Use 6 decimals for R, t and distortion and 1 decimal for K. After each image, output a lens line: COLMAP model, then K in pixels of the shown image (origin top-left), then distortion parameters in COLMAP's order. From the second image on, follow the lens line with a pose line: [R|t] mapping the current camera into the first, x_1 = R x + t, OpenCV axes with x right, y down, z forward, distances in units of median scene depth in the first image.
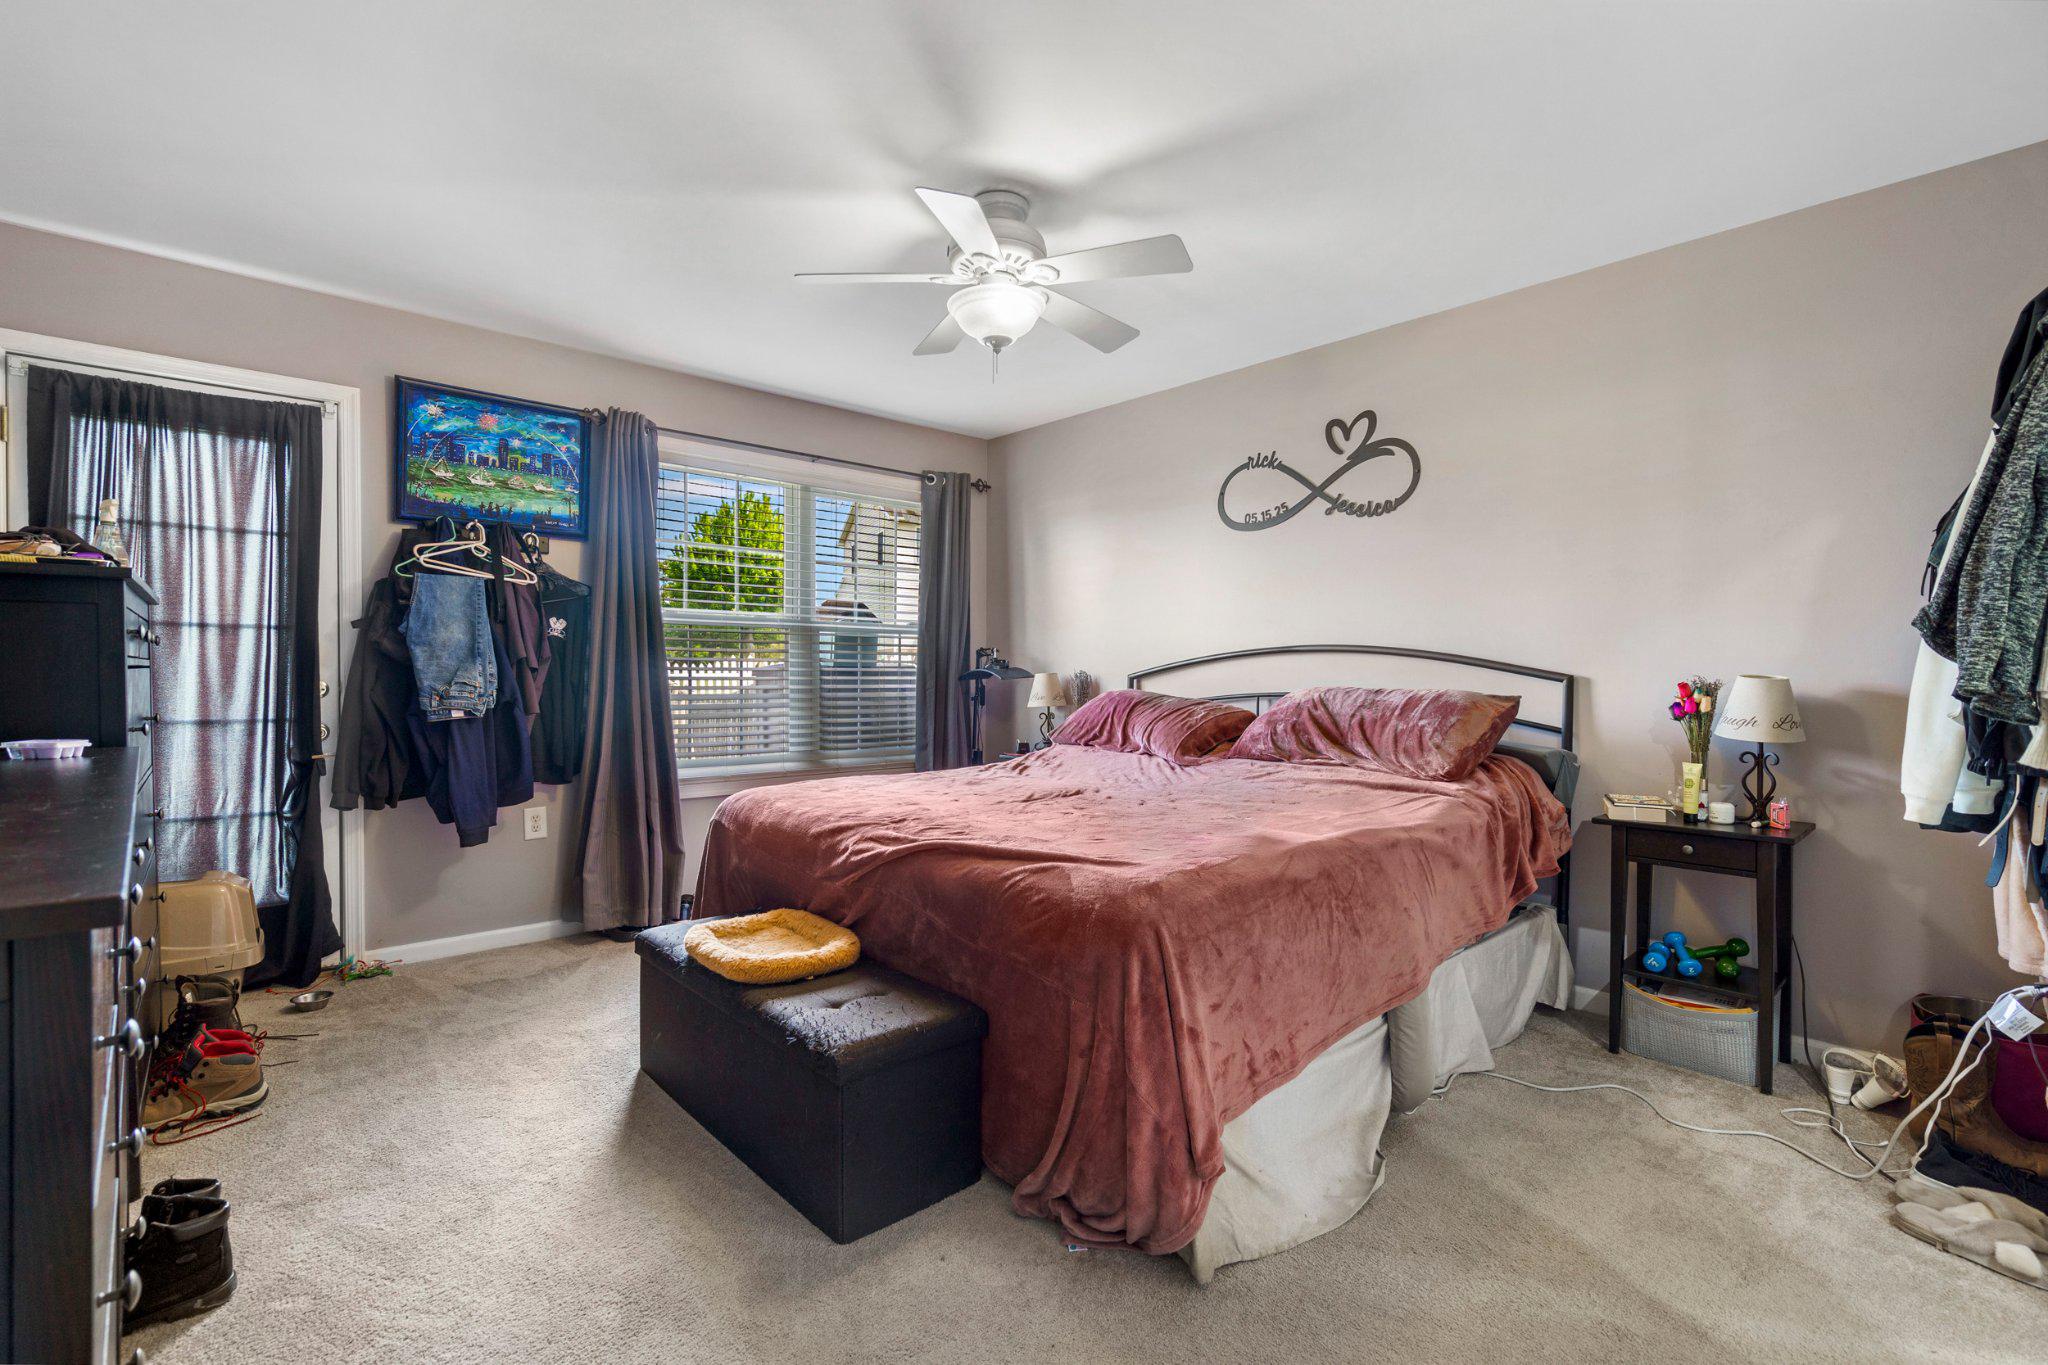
lens RADIAL K [[963.6, 0, 1029.6], [0, 963.6, 671.0], [0, 0, 1]] dist [0.000166, 0.000293]
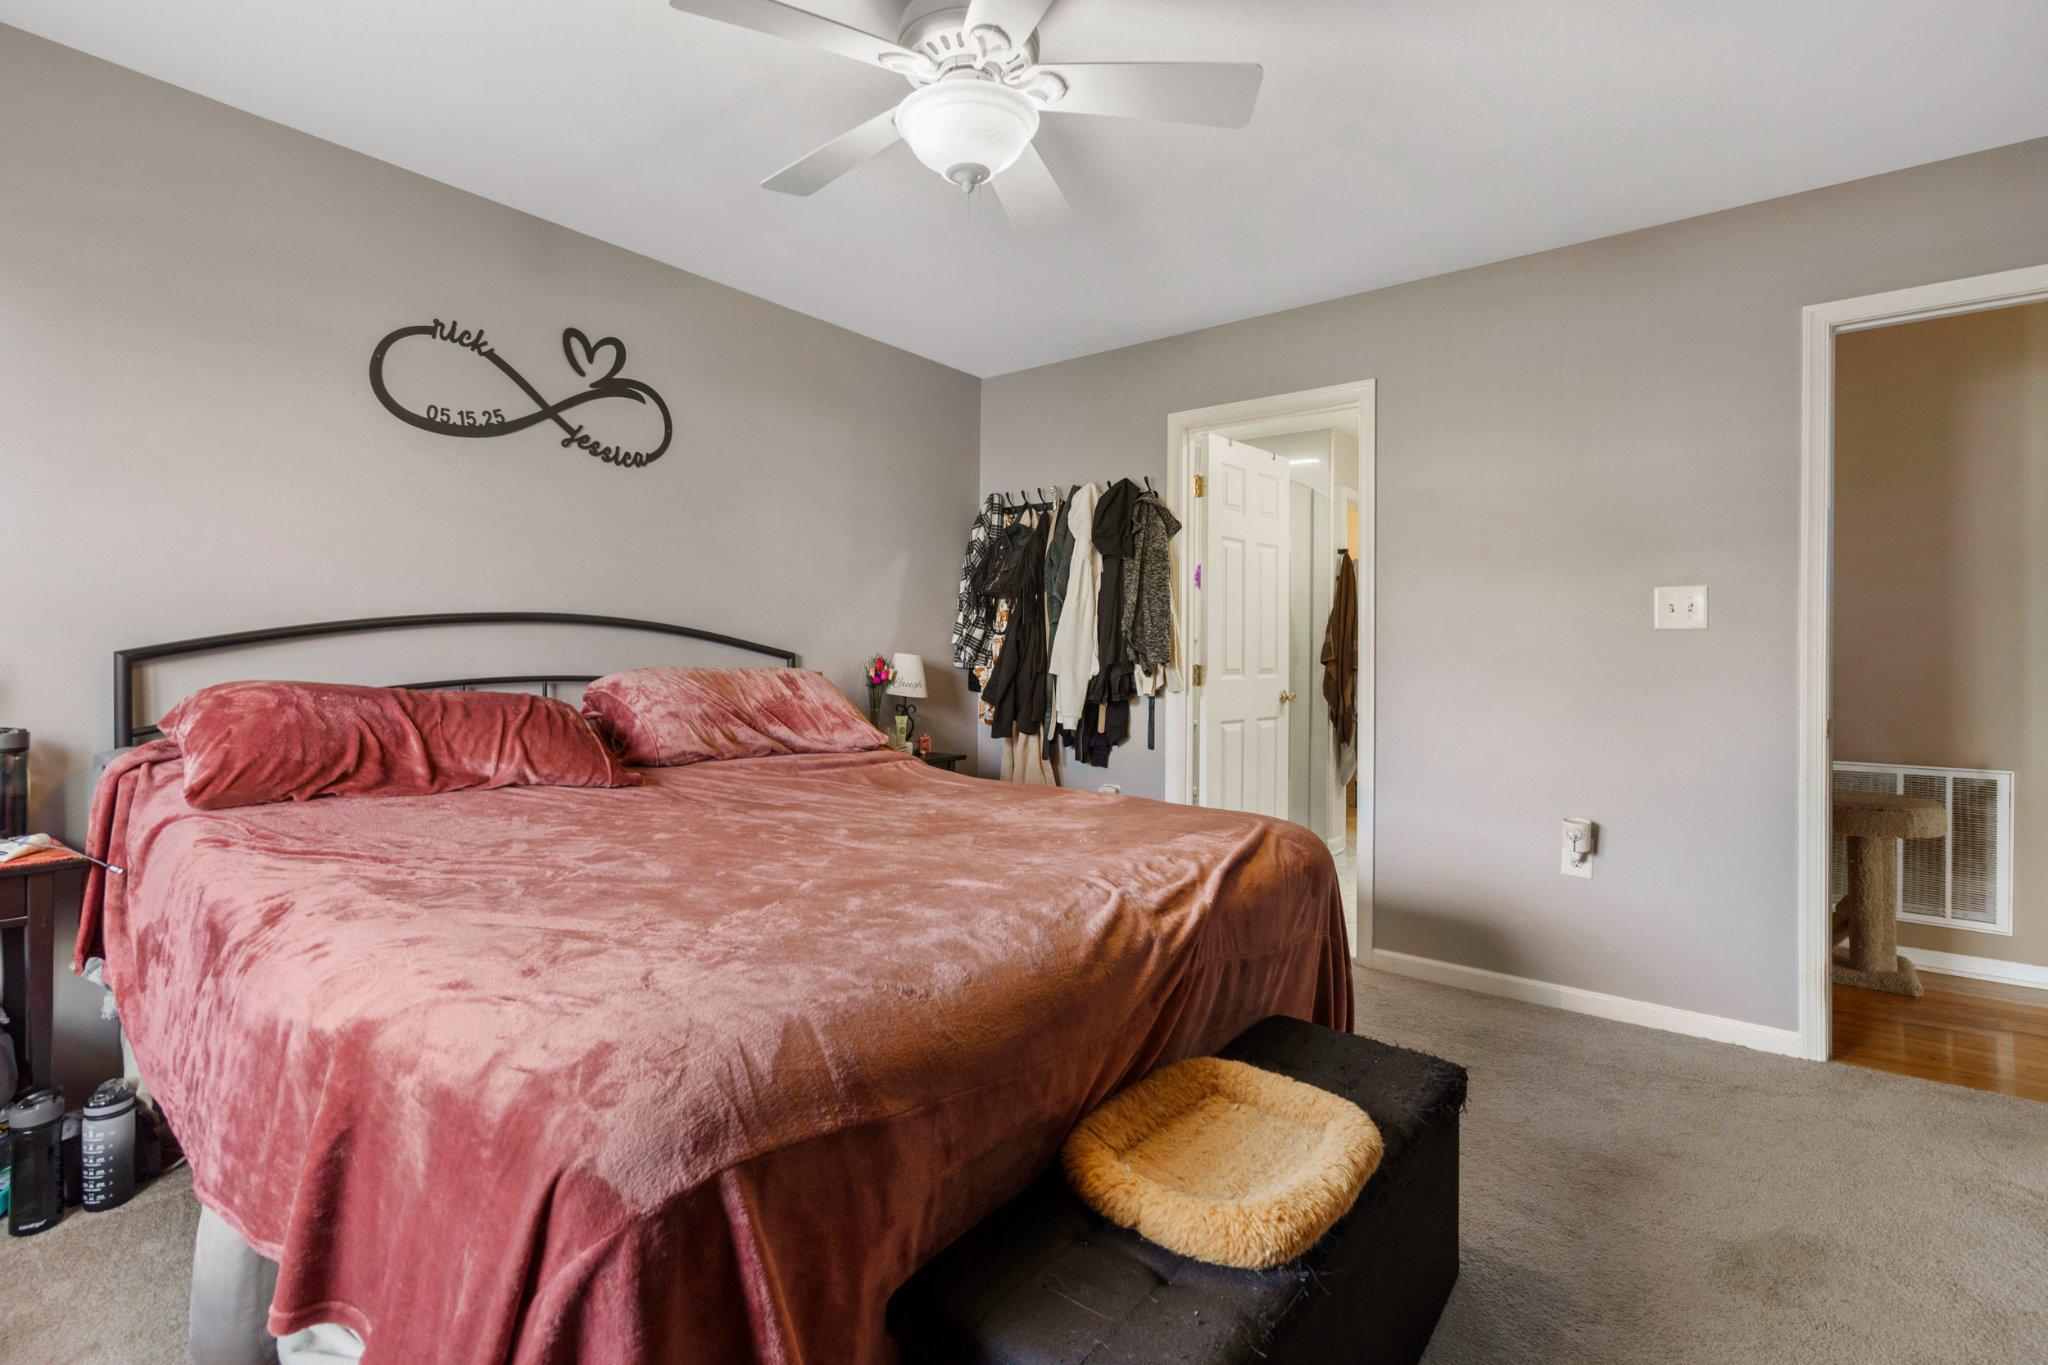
lens RADIAL K [[915.5, 0, 1024.0], [0, 915.5, 649.7], [0, 0, 1]] dist [0.000127, 0.000054]
pose [[-0.171673, -0.000666, 0.985154, -0.486547], [-0.003940, 0.999992, -0.000010, 0.000445], [-0.985146, -0.003883, -0.171674, 0.766354]]
